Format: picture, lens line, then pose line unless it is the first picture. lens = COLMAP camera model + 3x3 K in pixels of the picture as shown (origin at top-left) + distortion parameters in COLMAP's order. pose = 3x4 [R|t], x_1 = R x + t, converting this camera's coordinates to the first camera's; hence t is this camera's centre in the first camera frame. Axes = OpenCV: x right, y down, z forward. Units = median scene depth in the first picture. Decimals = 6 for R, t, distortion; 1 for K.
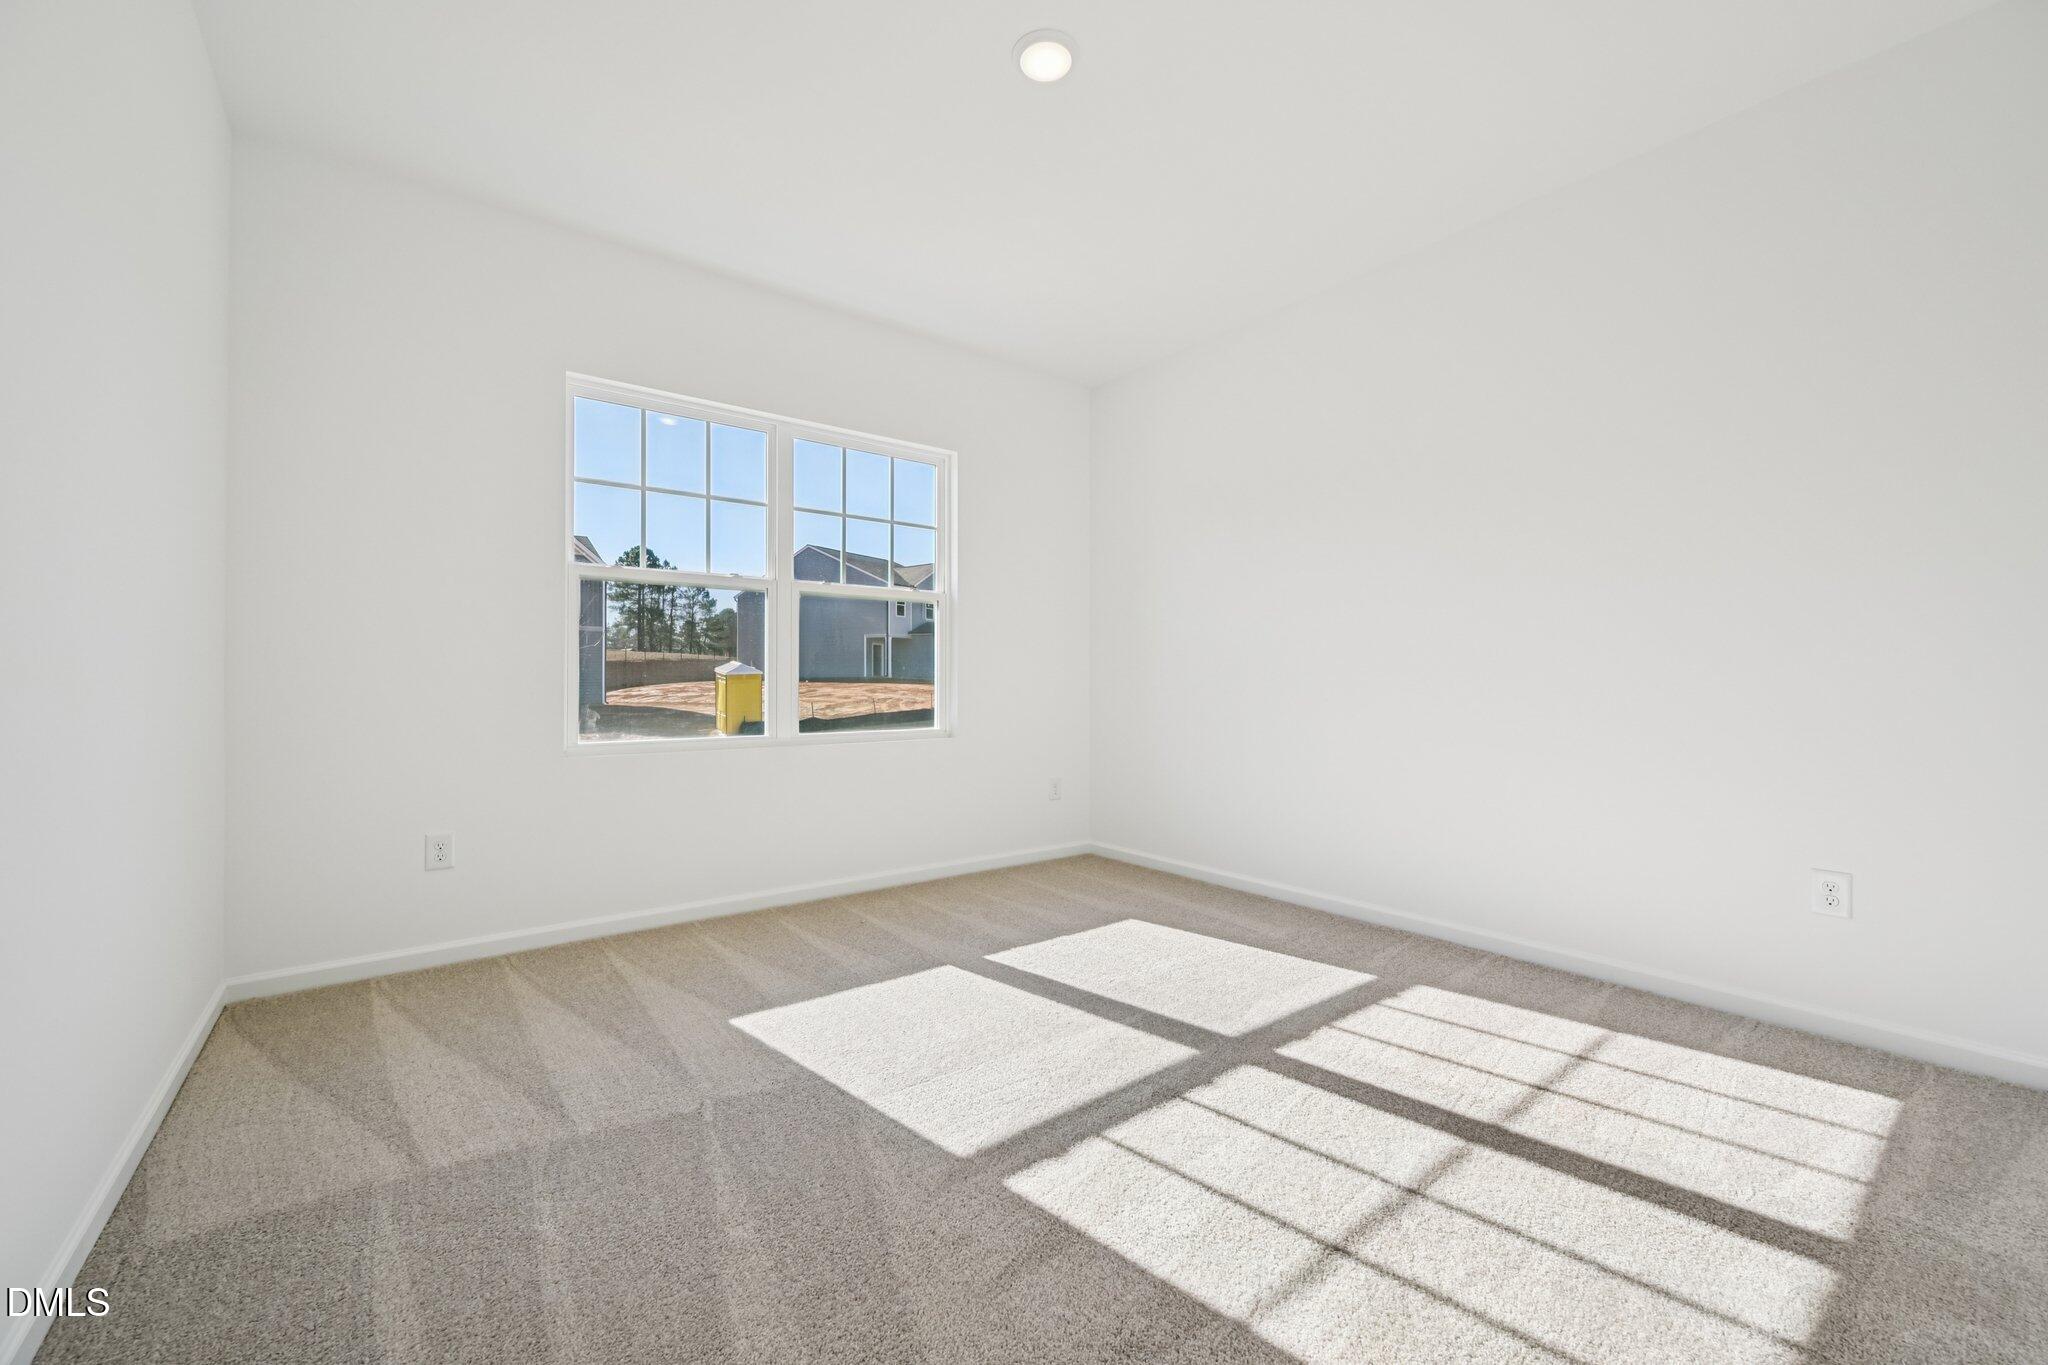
lens RADIAL K [[797.4, 0, 1023.3], [0, 797.4, 675.9], [0, 0, 1]] dist [0.000805, 0.000301]
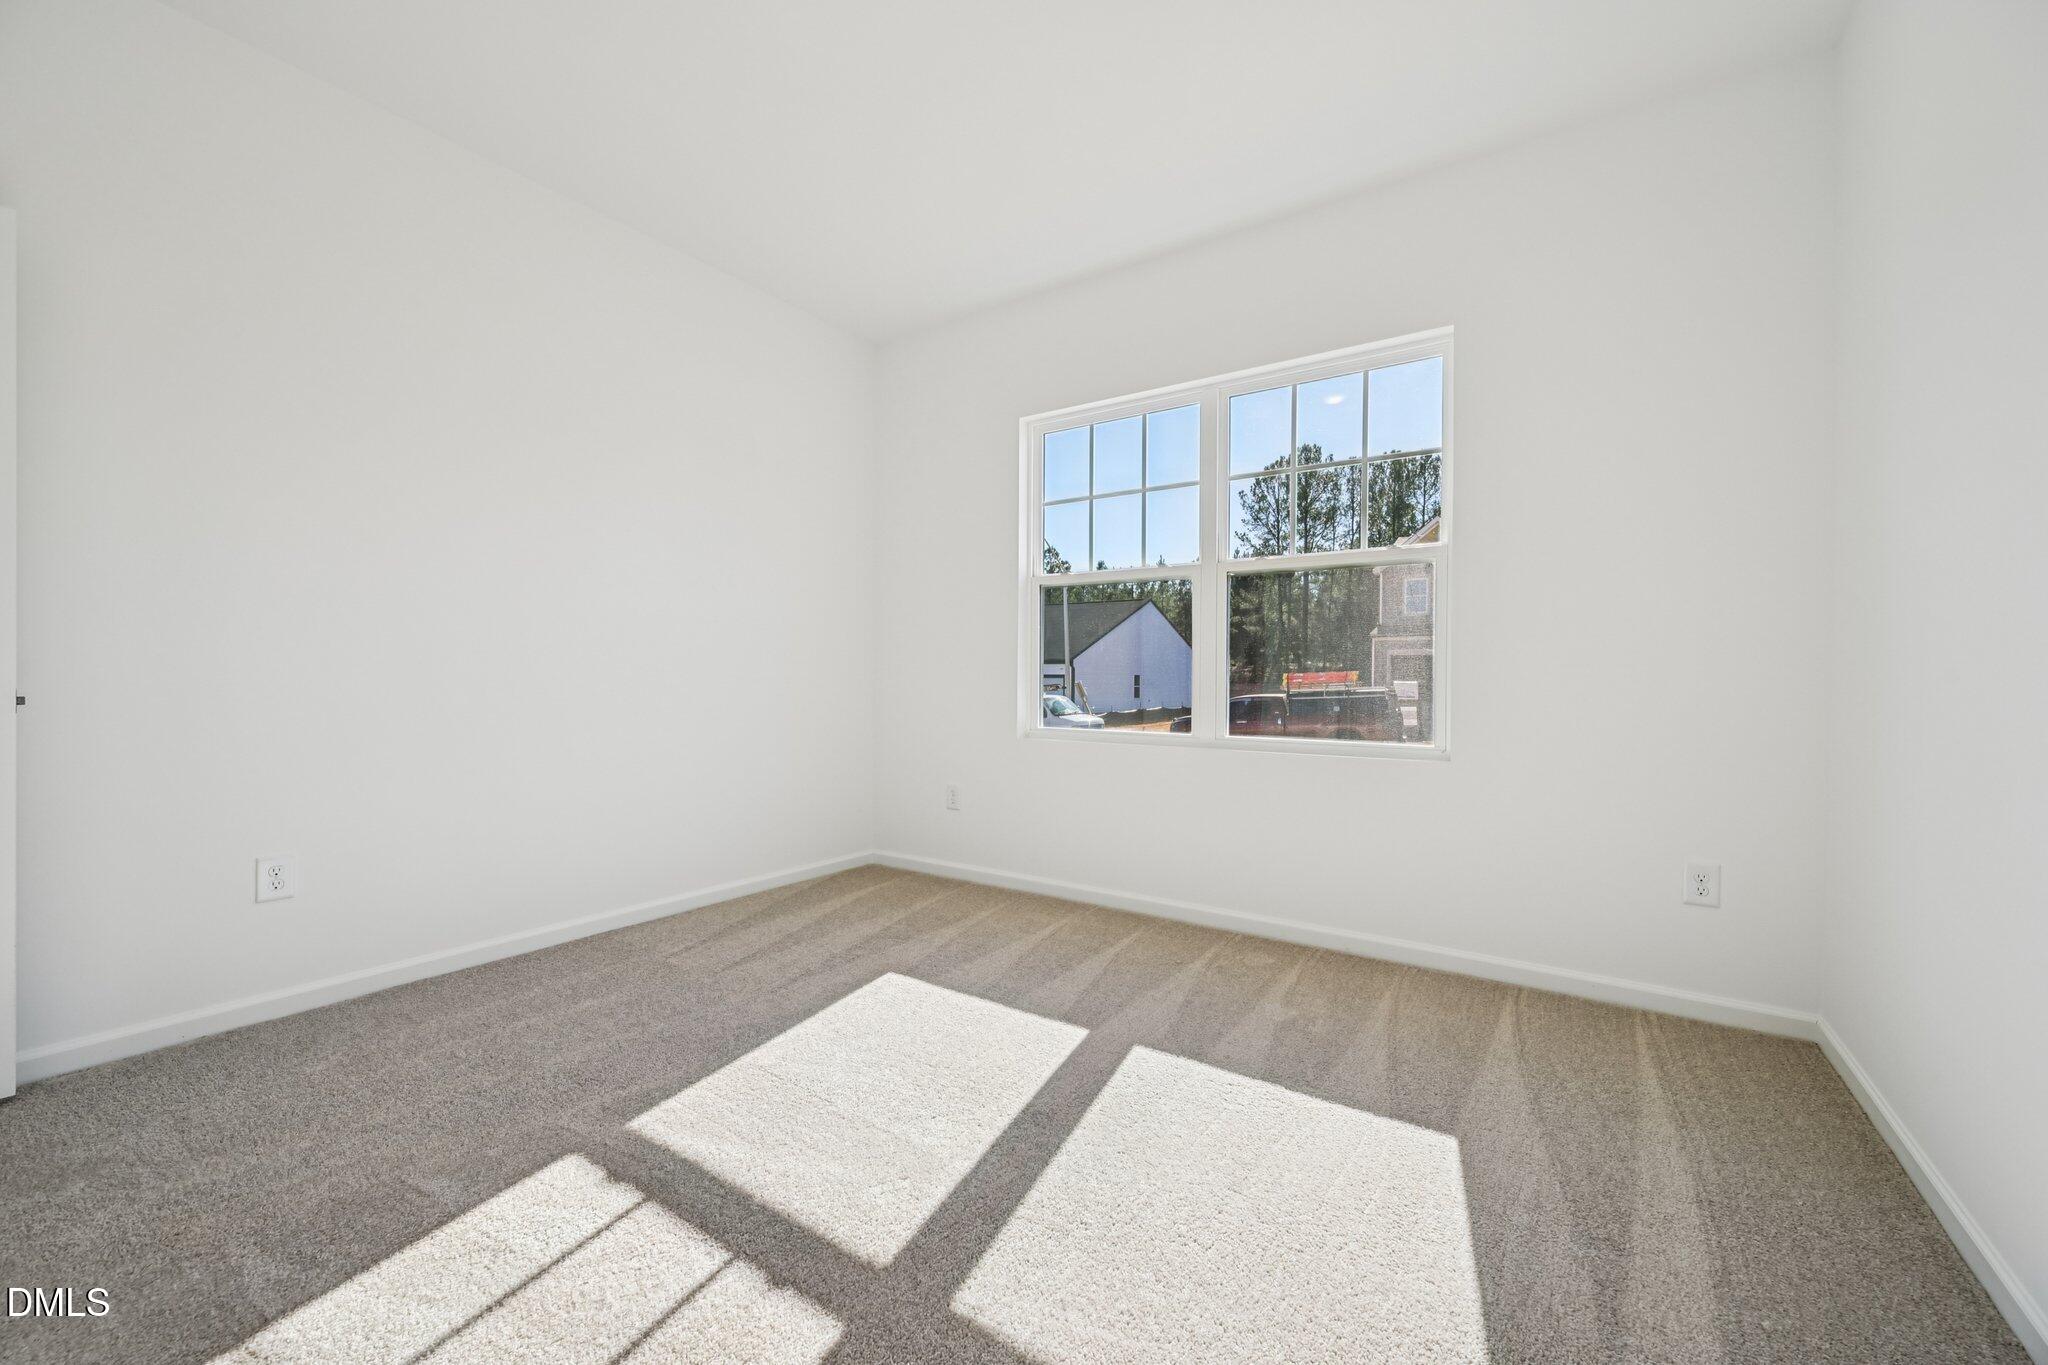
lens RADIAL K [[797.4, 0, 1023.4], [0, 797.4, 683.0], [0, 0, 1]] dist [0.000805, 0.000301]
pose [[0.324006, 0.007776, -0.946023, 0.609063], [-0.001773, 0.999969, 0.007612, 0.010759], [0.946053, -0.000789, 0.324010, 0.655455]]
